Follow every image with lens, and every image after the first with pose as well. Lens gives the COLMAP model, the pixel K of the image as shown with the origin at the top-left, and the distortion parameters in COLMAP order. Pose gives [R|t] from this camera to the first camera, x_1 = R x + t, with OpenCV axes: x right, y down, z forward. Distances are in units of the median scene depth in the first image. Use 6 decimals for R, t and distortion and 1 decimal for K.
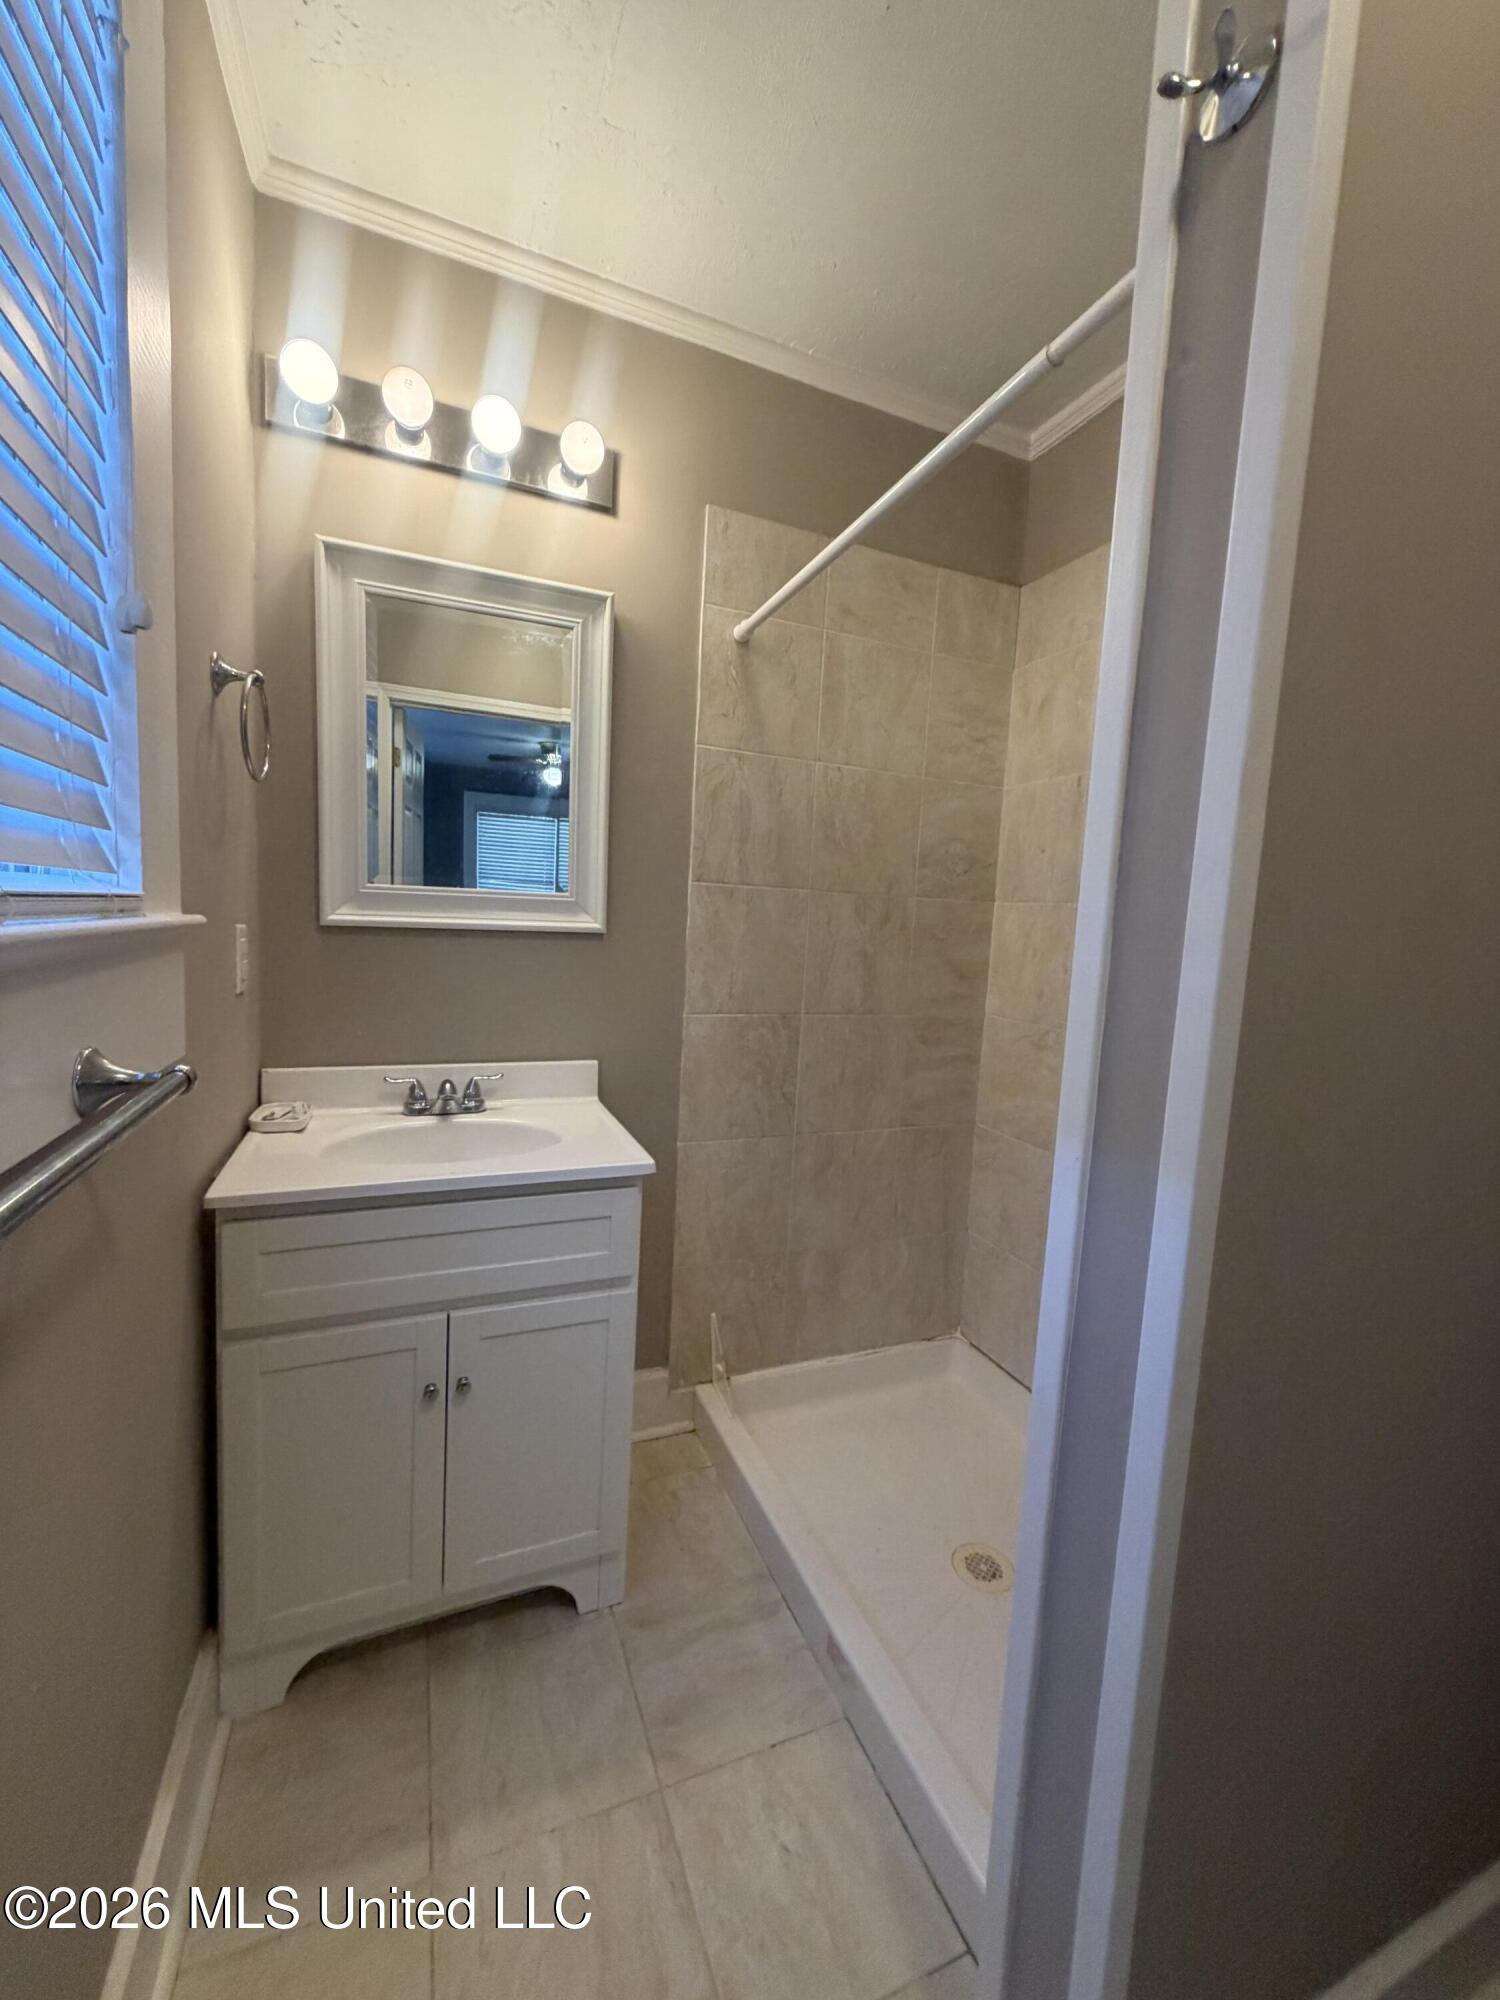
lens RADIAL K [[797.4, 0, 751.1], [0, 797.4, 998.6], [0, 0, 1]] dist [0.000045, 0.000202]
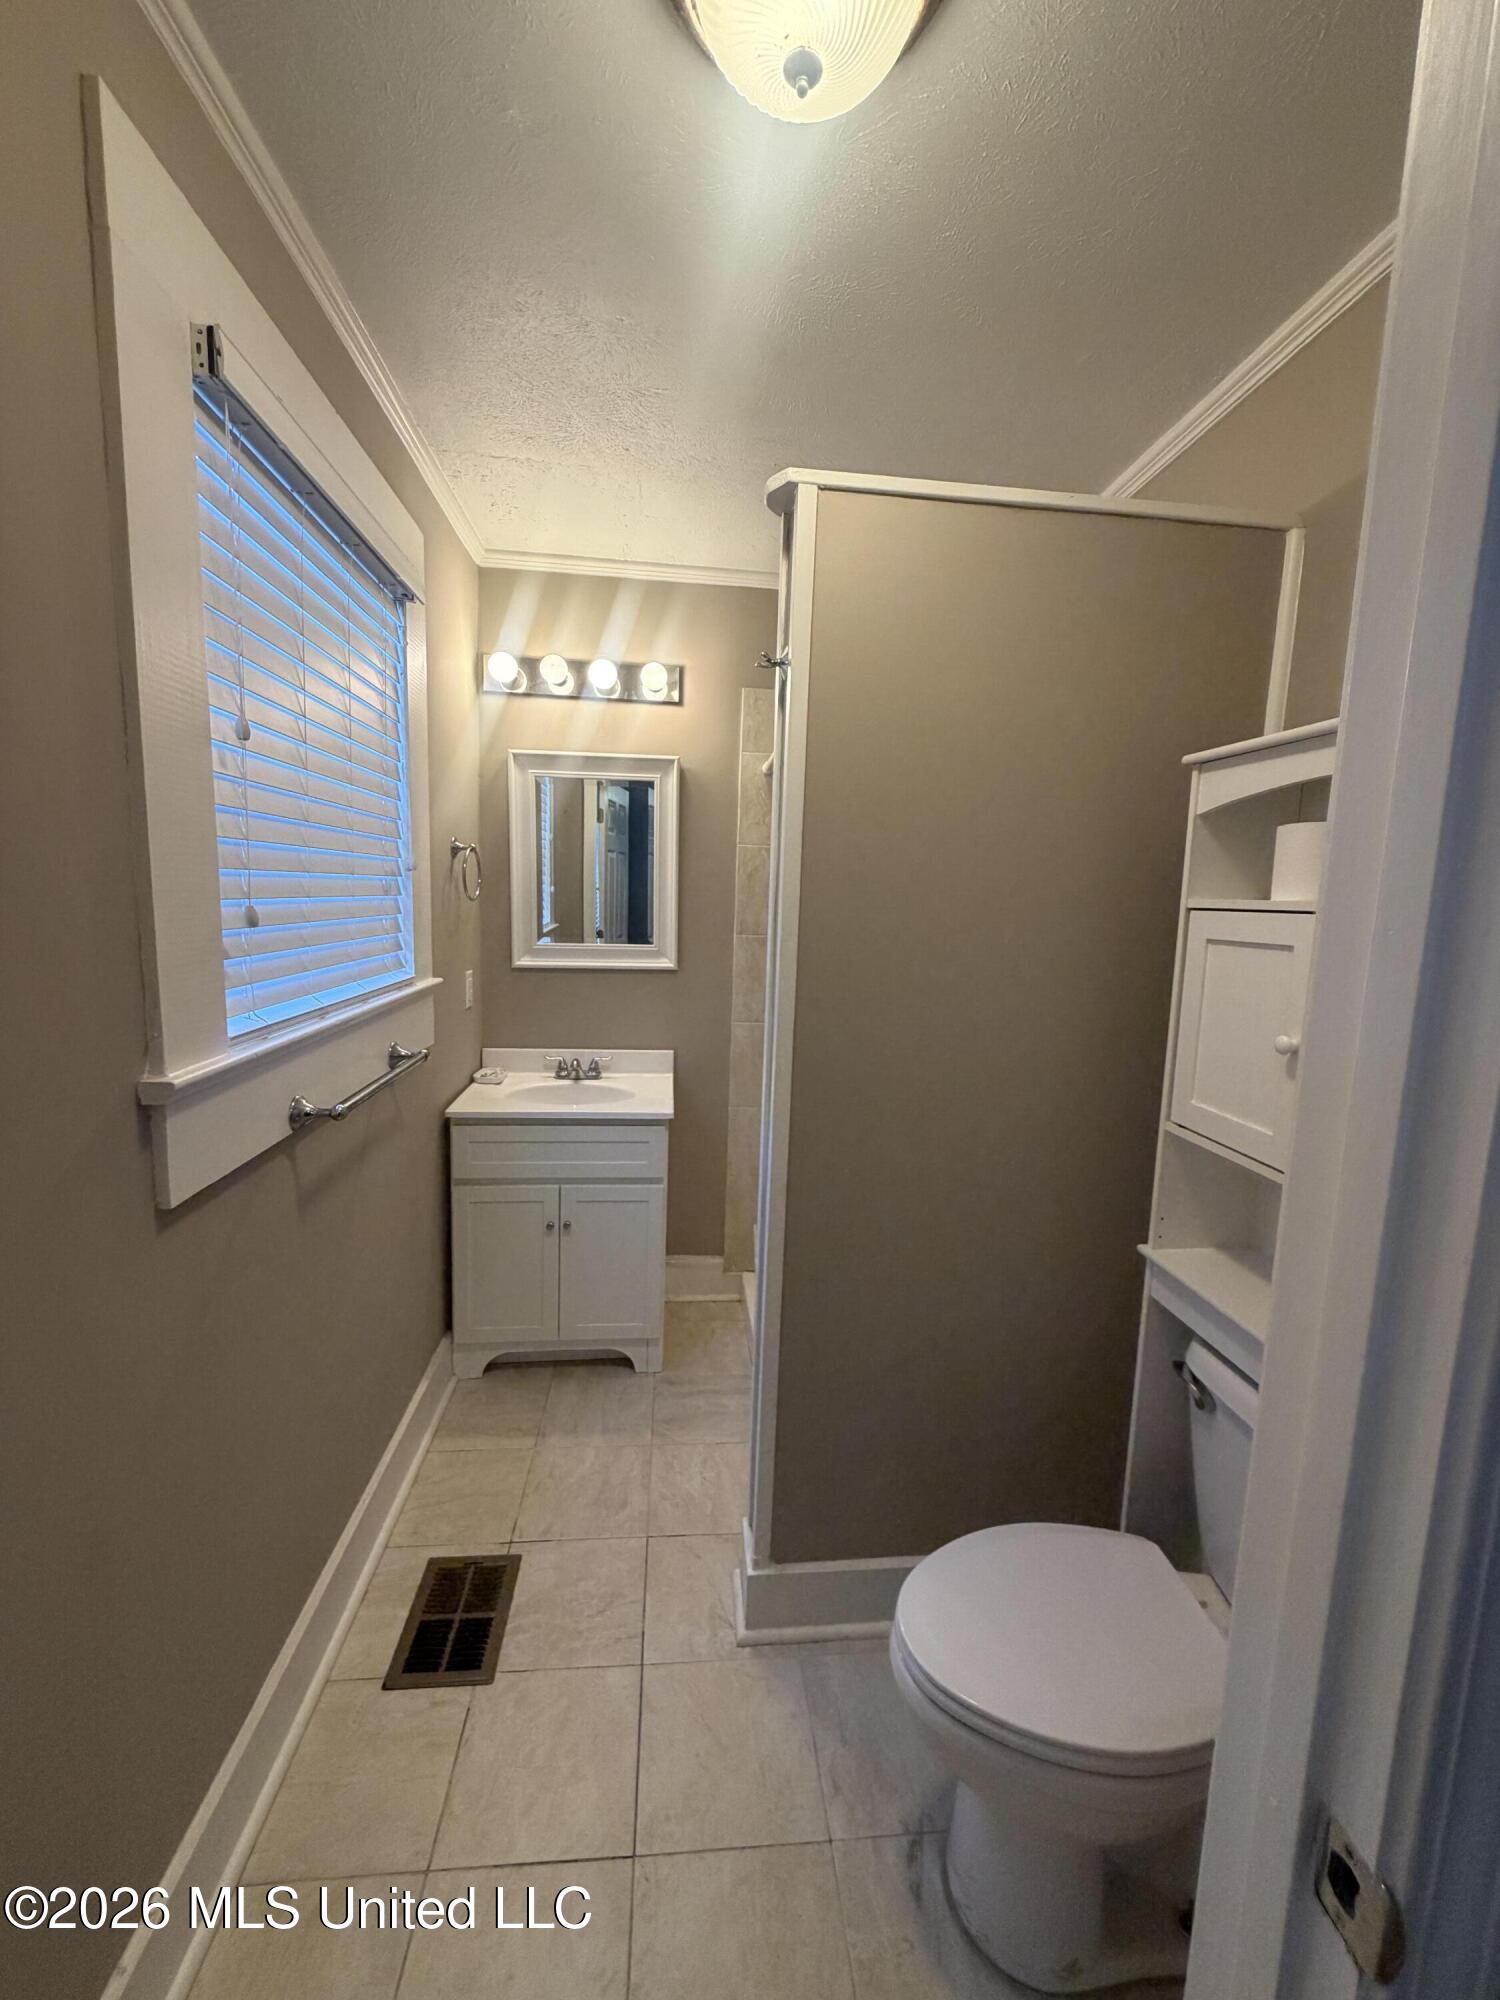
lens RADIAL K [[797.4, 0, 747.7], [0, 797.4, 1001.2], [0, 0, 1]] dist [0.000045, 0.000202]
pose [[0.955587, 0.021801, -0.293900, 0.509058], [-0.015286, 0.999584, 0.024447, -0.074754], [0.294311, -0.018868, 0.955523, -0.562937]]
